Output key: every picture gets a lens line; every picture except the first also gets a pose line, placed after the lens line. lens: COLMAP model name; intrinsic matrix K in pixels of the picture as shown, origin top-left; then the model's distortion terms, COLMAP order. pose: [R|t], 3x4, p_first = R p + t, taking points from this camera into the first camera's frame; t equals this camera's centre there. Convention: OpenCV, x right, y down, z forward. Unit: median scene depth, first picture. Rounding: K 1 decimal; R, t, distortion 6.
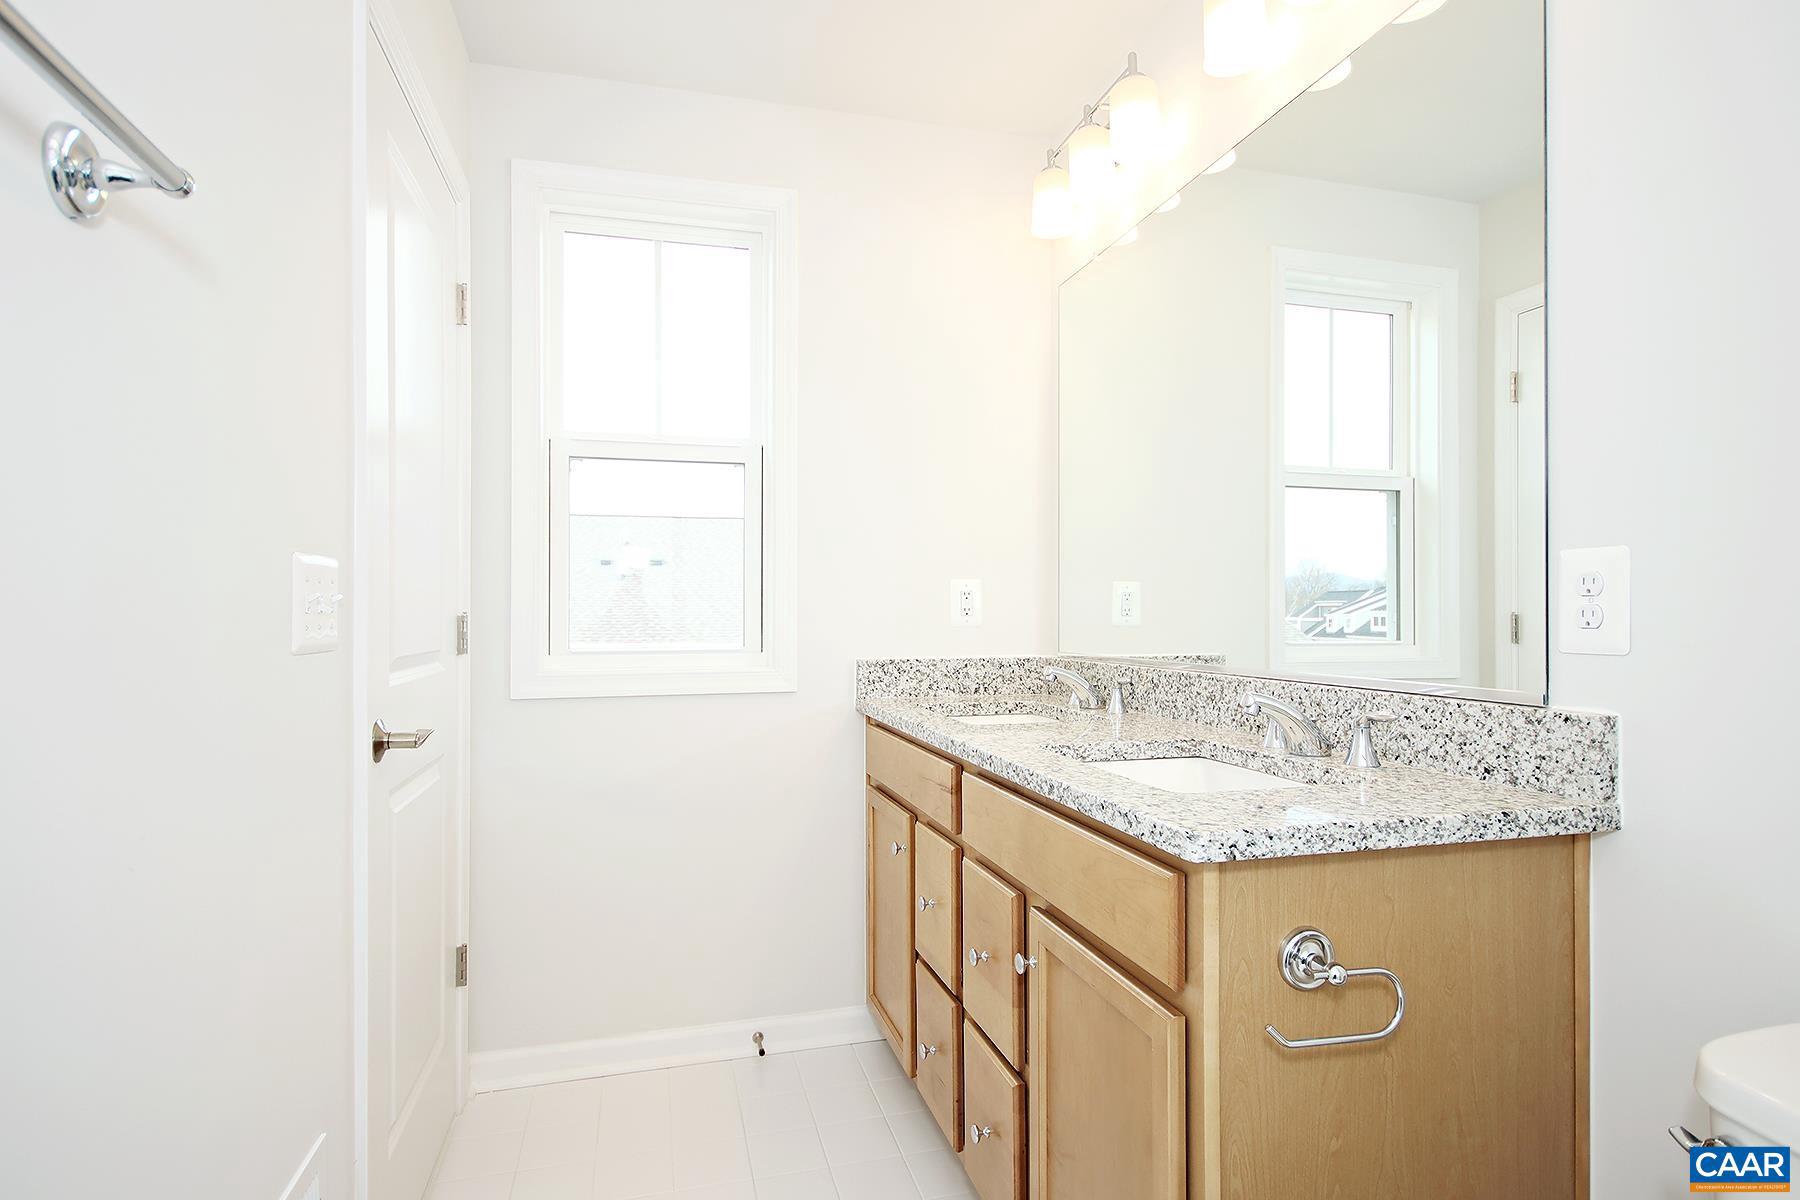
lens RADIAL K [[907.2, 0, 900.0], [0, 907.2, 600.0], [0, 0, 1]] dist [0.001961, 0.001091]
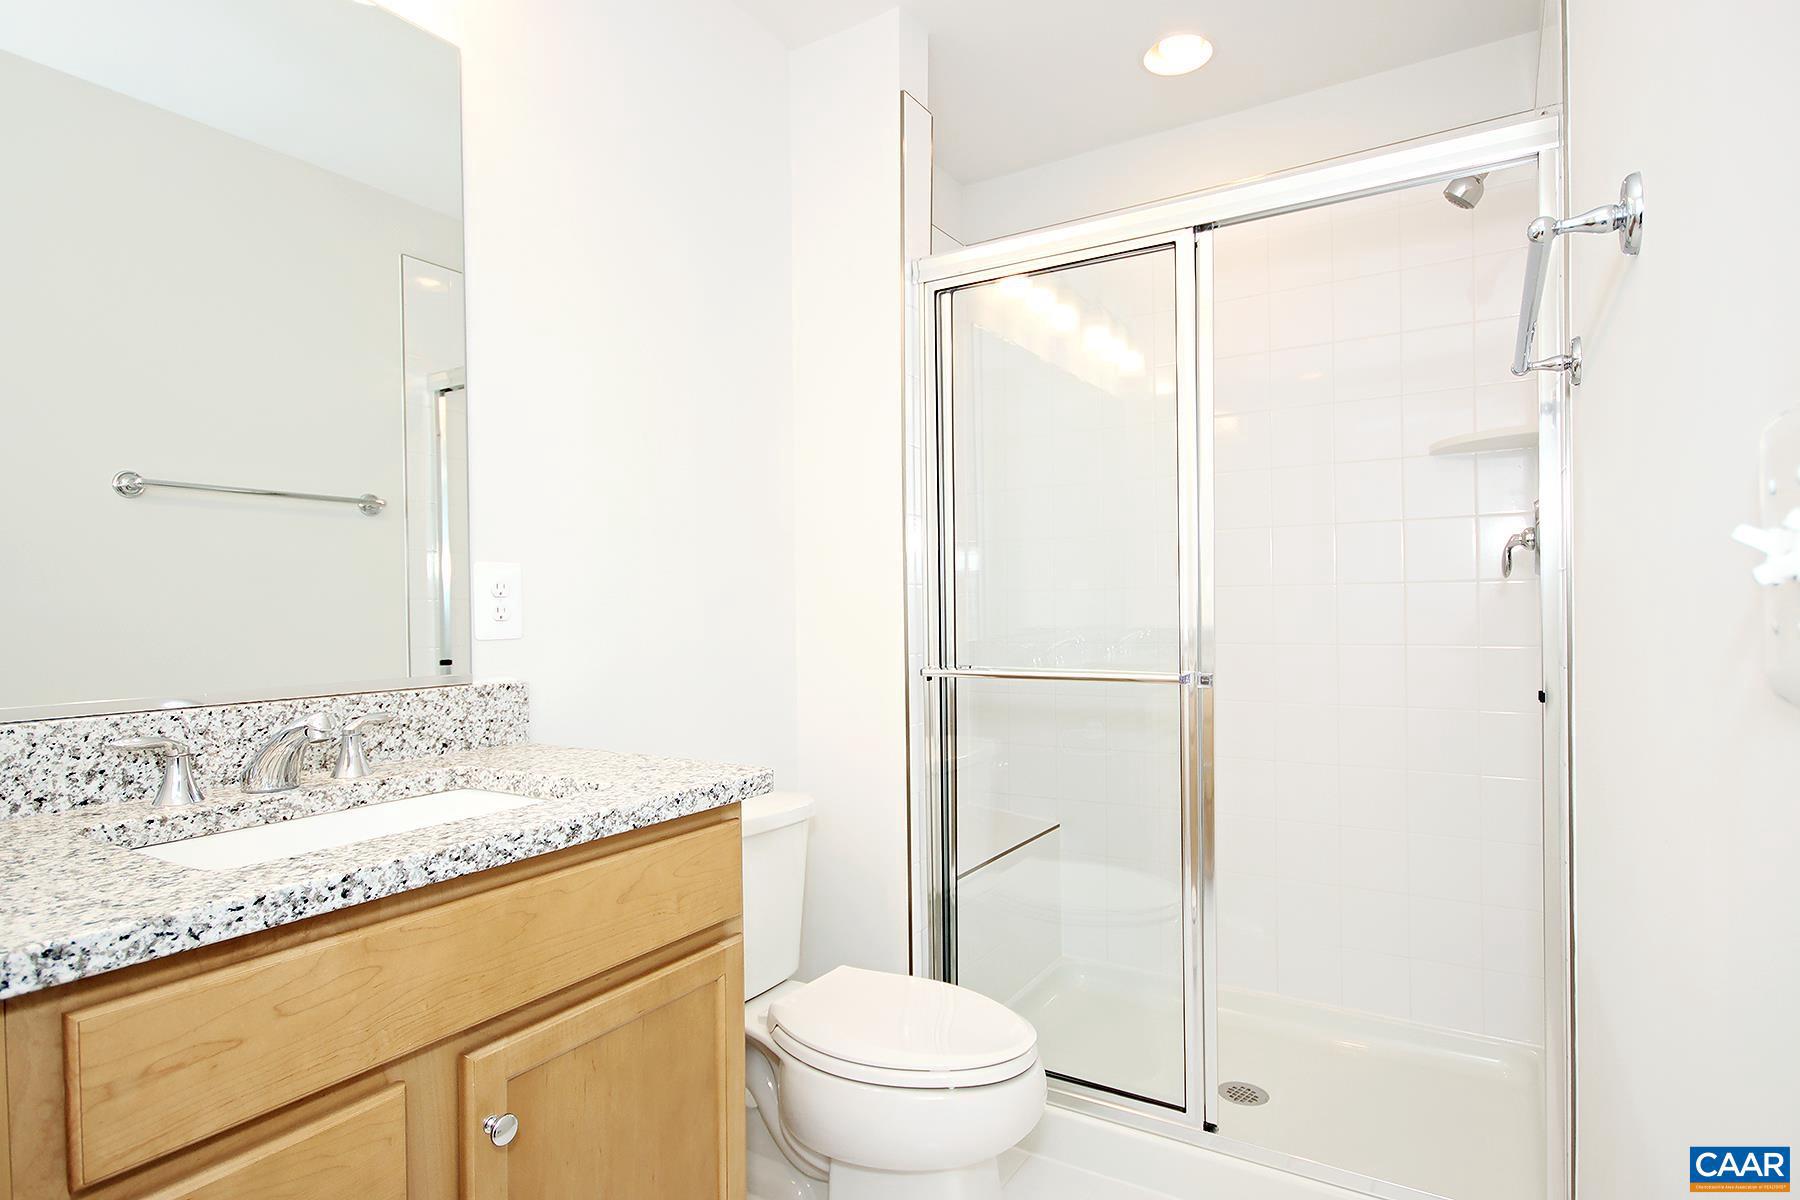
lens RADIAL K [[907.2, 0, 900.0], [0, 907.2, 600.0], [0, 0, 1]] dist [0.001961, 0.001091]
pose [[-0.658155, 0.015355, 0.752726, -0.620666], [0.003583, 0.999845, -0.017263, 0.023511], [-0.752874, -0.008664, -0.658108, 1.330780]]
